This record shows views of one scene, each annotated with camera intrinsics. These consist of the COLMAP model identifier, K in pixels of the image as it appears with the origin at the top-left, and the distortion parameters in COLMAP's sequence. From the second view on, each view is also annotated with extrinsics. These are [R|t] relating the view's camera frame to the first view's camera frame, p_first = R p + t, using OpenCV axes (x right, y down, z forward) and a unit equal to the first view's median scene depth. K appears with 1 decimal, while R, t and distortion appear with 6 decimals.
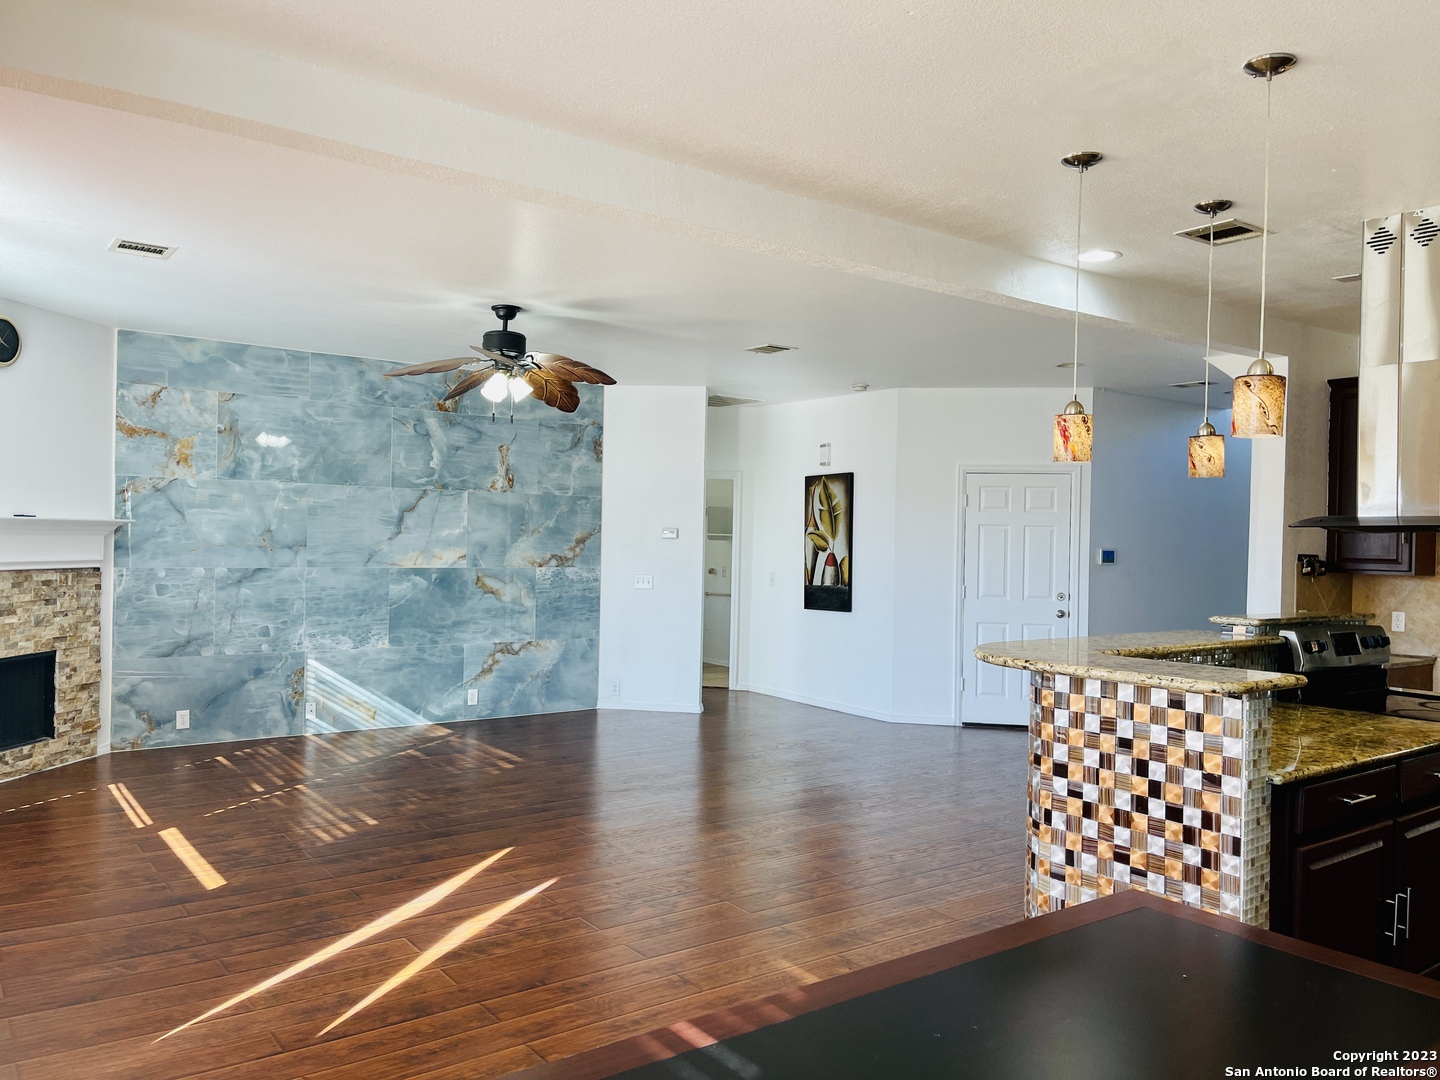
lens RADIAL K [[1096.5, 0, 720.0], [0, 1096.5, 540.0], [0, 0, 1]] dist [0.069101, -0.091176]
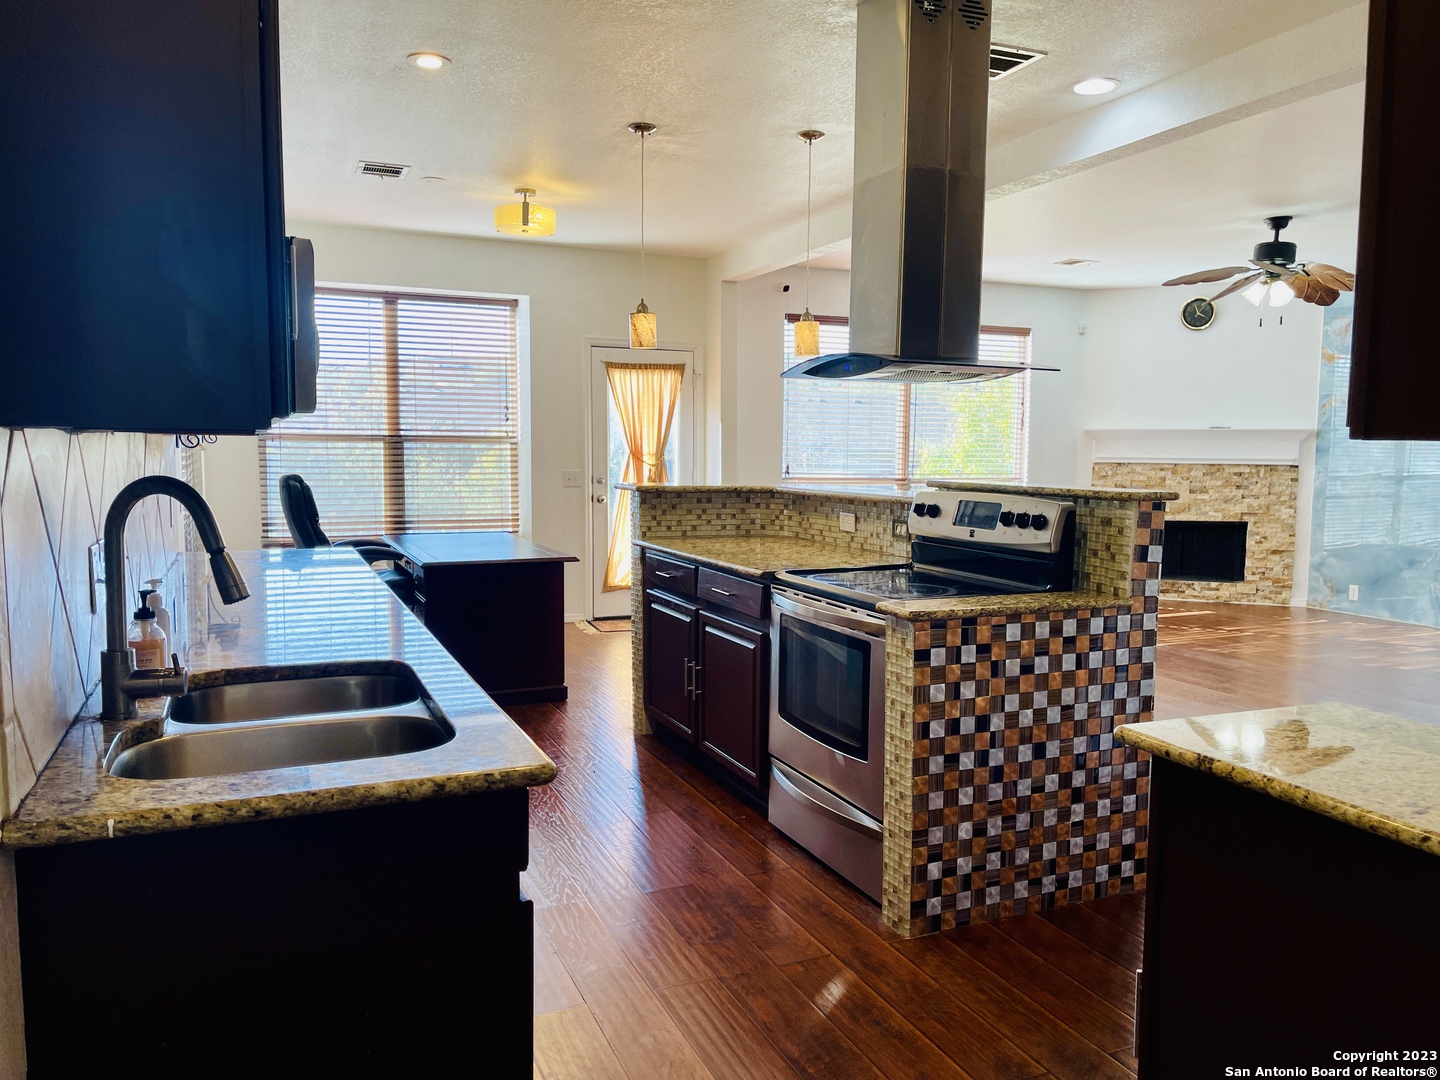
lens RADIAL K [[1096.5, 0, 720.0], [0, 1096.5, 540.0], [0, 0, 1]] dist [0.069101, -0.091176]
pose [[-0.235250, 0.063181, -0.969879, 0.787740], [-0.014684, 0.997540, 0.068545, 0.029031], [0.971824, 0.030367, -0.233744, 0.563359]]
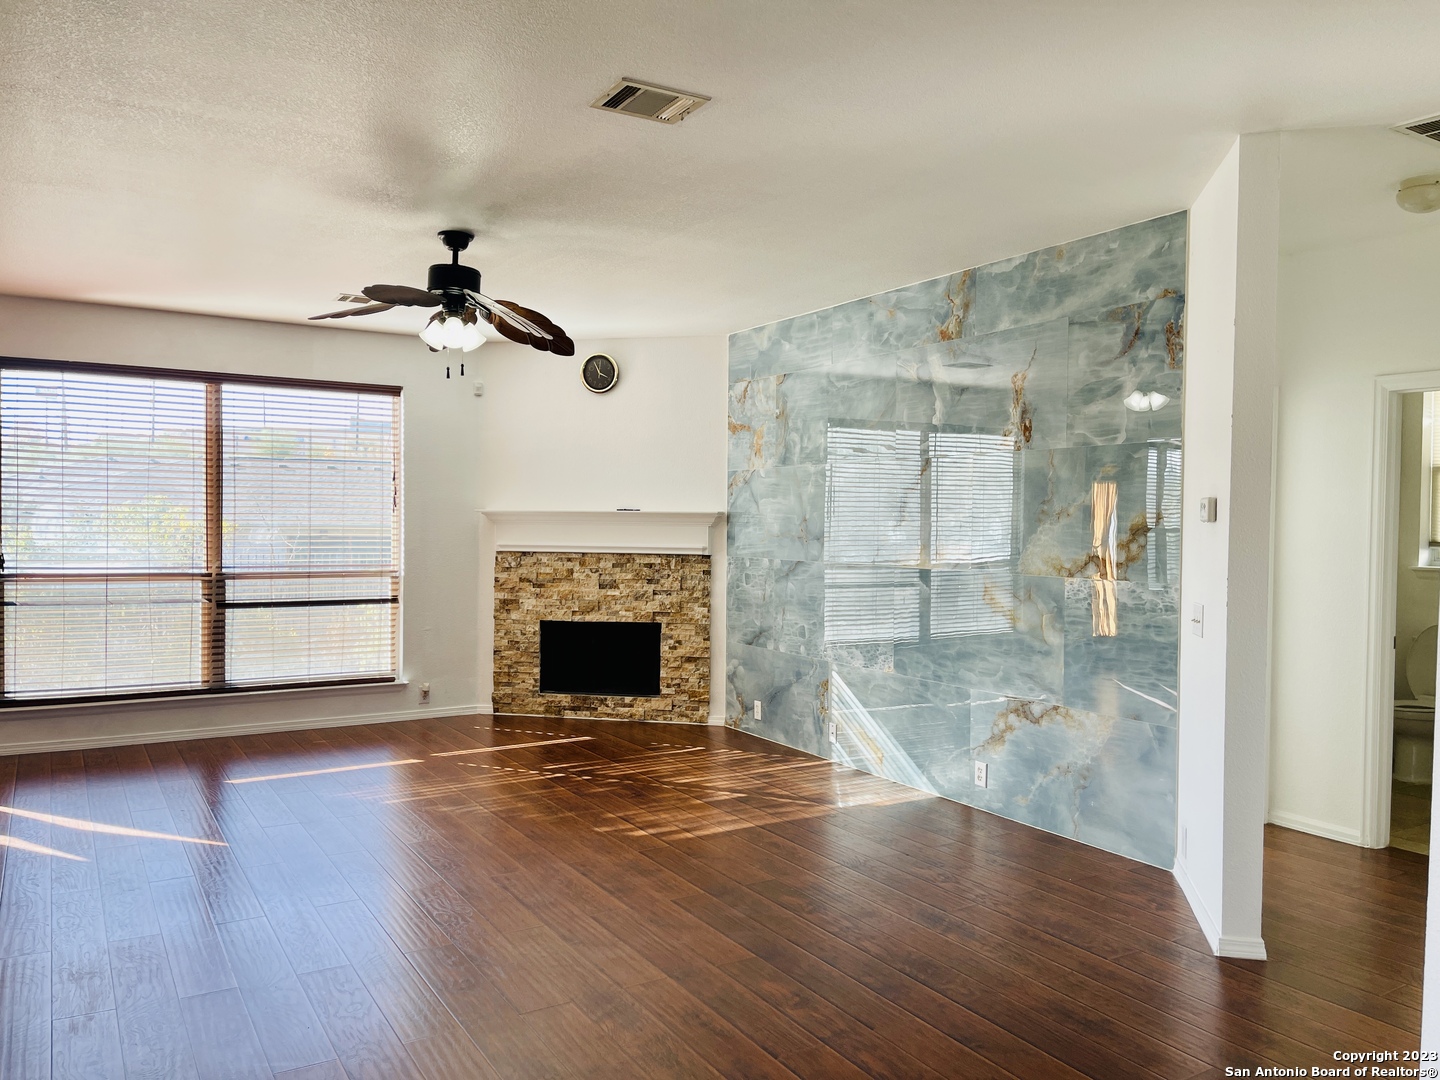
lens RADIAL K [[1096.5, 0, 720.0], [0, 1096.5, 540.0], [0, 0, 1]] dist [0.069101, -0.091176]
pose [[-0.102161, -0.002598, -0.994764, 0.465599], [-0.011906, 0.999928, -0.001389, 0.009694], [0.994697, 0.011702, -0.102185, 0.985561]]
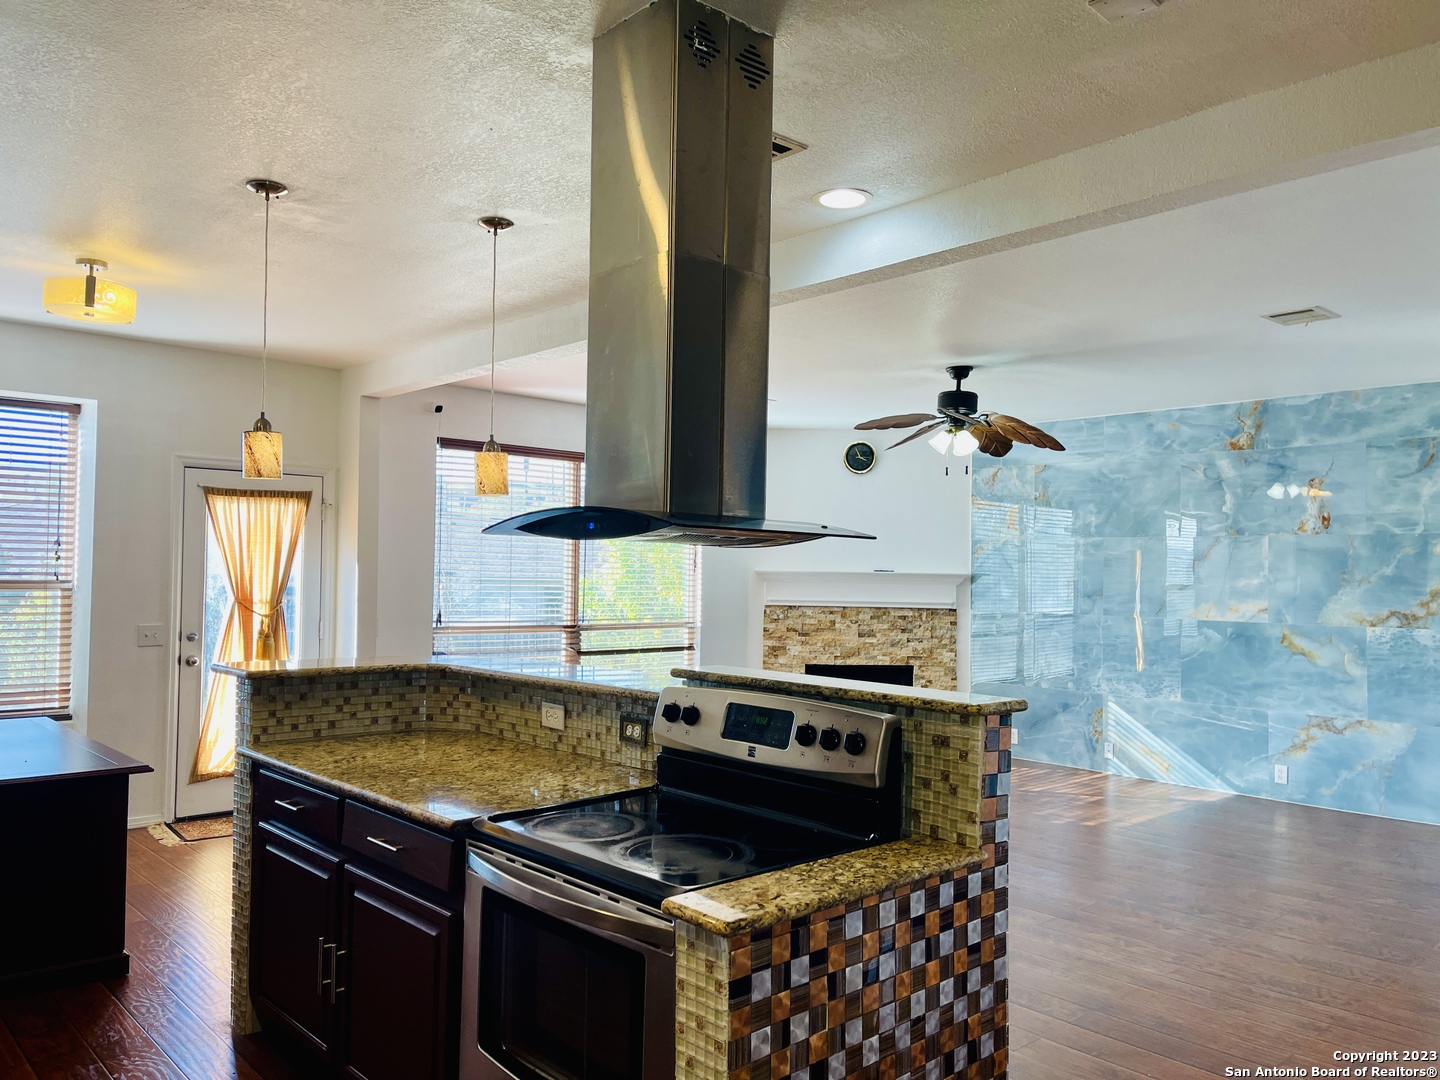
lens RADIAL K [[1096.5, 0, 720.0], [0, 1096.5, 540.0], [0, 0, 1]] dist [0.069101, -0.091176]
pose [[0.096598, -0.046249, -0.994248, 0.652555], [-0.013488, 0.998767, -0.047770, 0.007770], [0.995232, 0.018024, 0.095855, 0.515062]]
